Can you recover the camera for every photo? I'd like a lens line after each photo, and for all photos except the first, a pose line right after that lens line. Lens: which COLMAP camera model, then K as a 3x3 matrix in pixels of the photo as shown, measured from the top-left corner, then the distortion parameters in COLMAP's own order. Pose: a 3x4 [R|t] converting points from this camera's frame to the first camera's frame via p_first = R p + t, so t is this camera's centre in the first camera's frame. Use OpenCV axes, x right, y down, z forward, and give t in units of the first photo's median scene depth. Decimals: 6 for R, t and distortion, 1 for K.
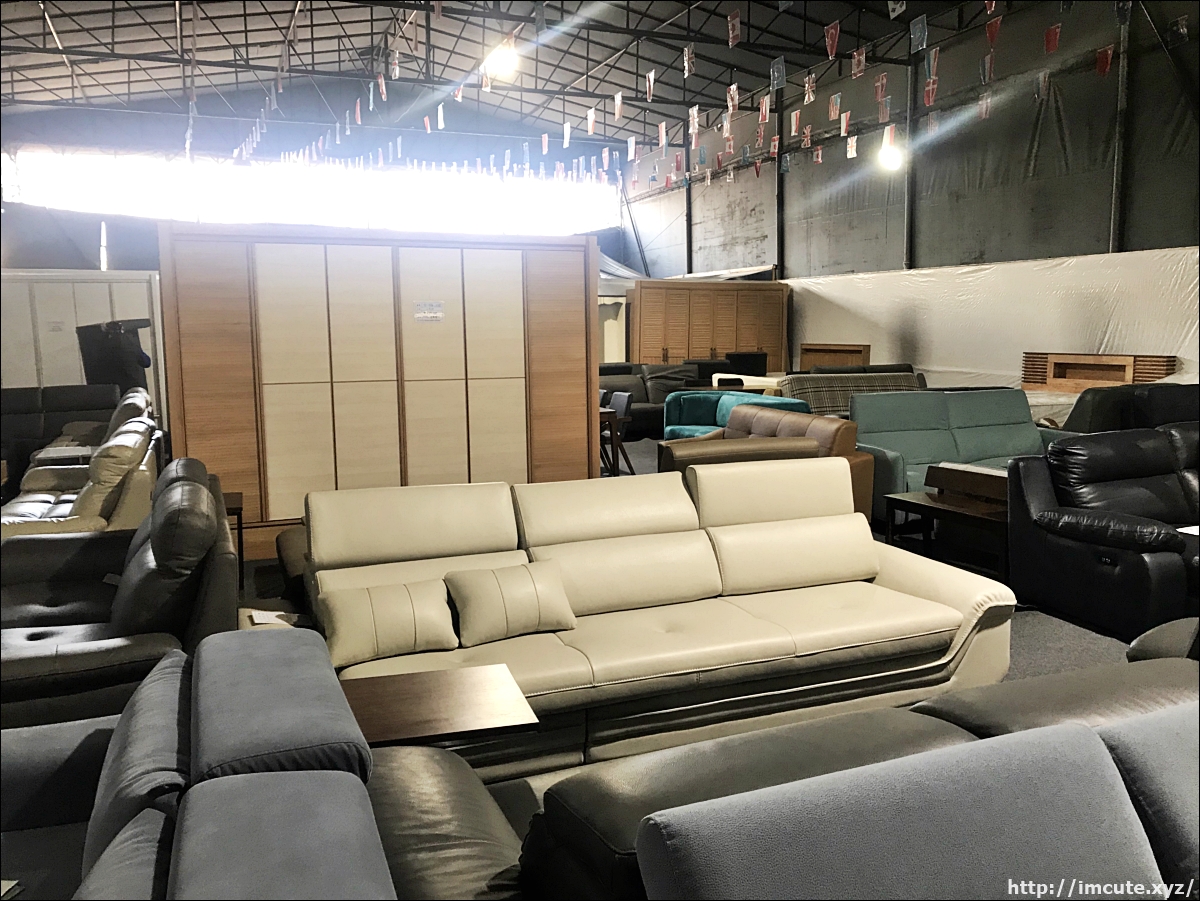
lens RADIAL K [[967.6, 0, 600.9], [0, 967.6, 444.1], [0, 0, 1]] dist [0.036467, -0.040801]
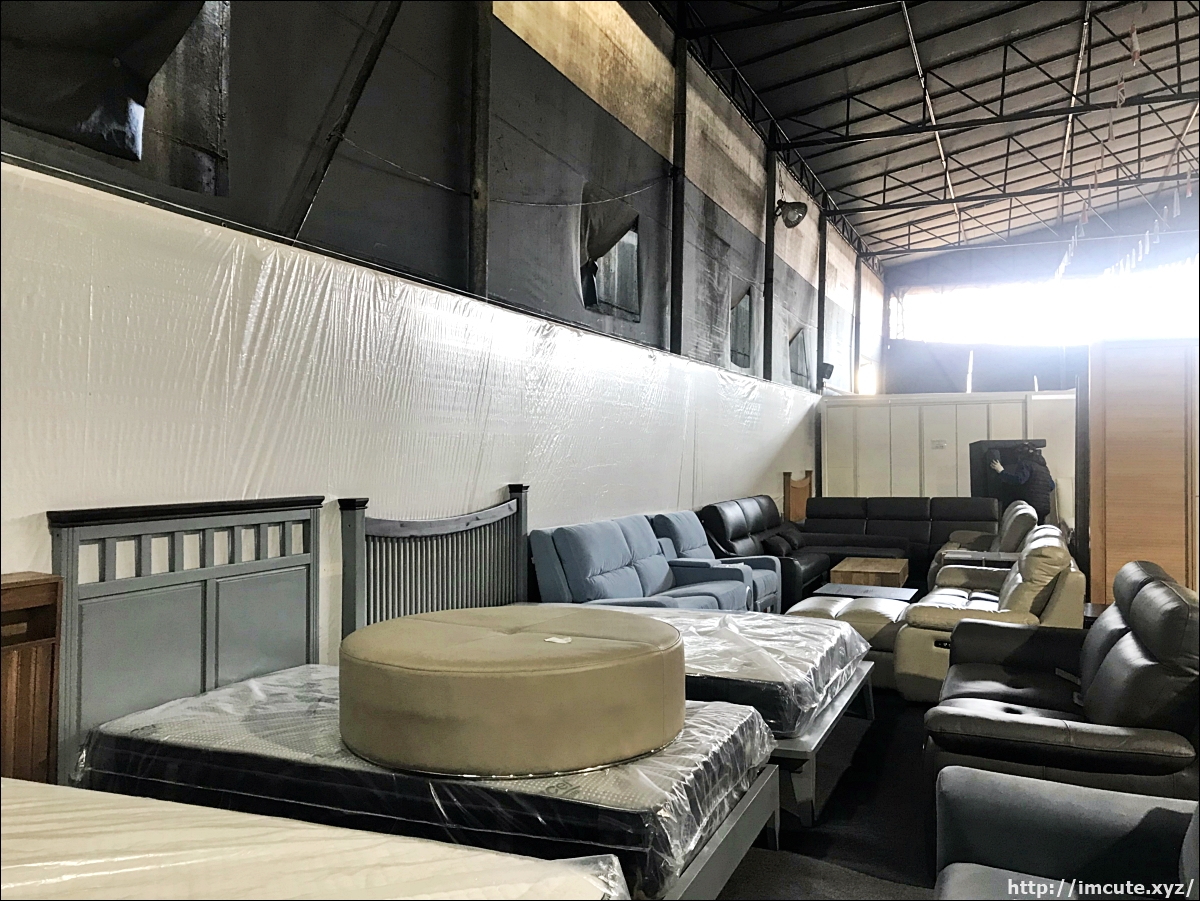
lens RADIAL K [[967.6, 0, 596.9], [0, 967.6, 453.5], [0, 0, 1]] dist [0.036467, -0.040801]
pose [[0.704104, 0.008160, -0.710050, -0.052774], [-0.096517, 0.991754, -0.084311, 0.018285], [0.703507, 0.127895, 0.699085, -0.030490]]
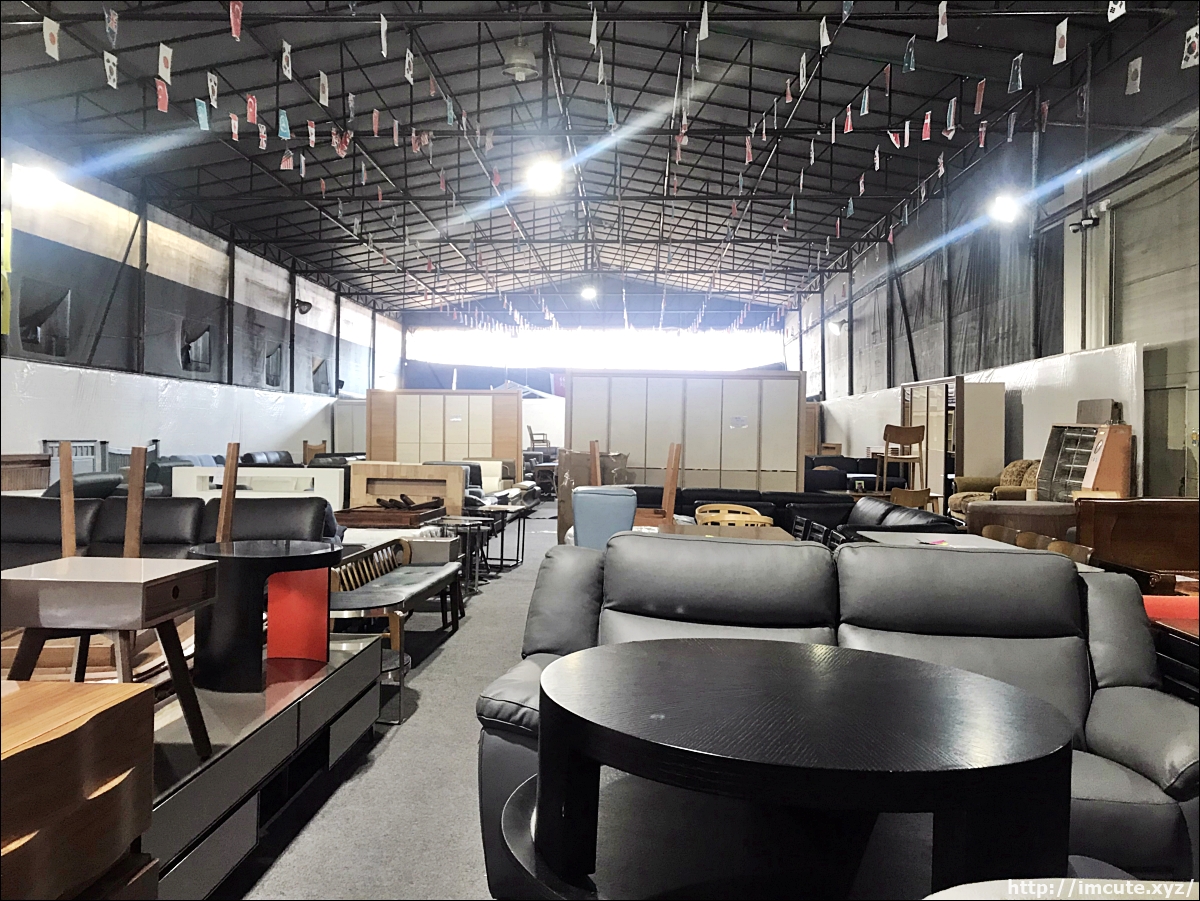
lens RADIAL K [[967.6, 0, 599.0], [0, 967.6, 448.8], [0, 0, 1]] dist [0.036467, -0.040801]
pose [[0.914401, 0.018000, -0.404409, 2.183995], [-0.064069, 0.992854, -0.100674, 0.284561], [0.399707, 0.117967, 0.909021, -2.053291]]
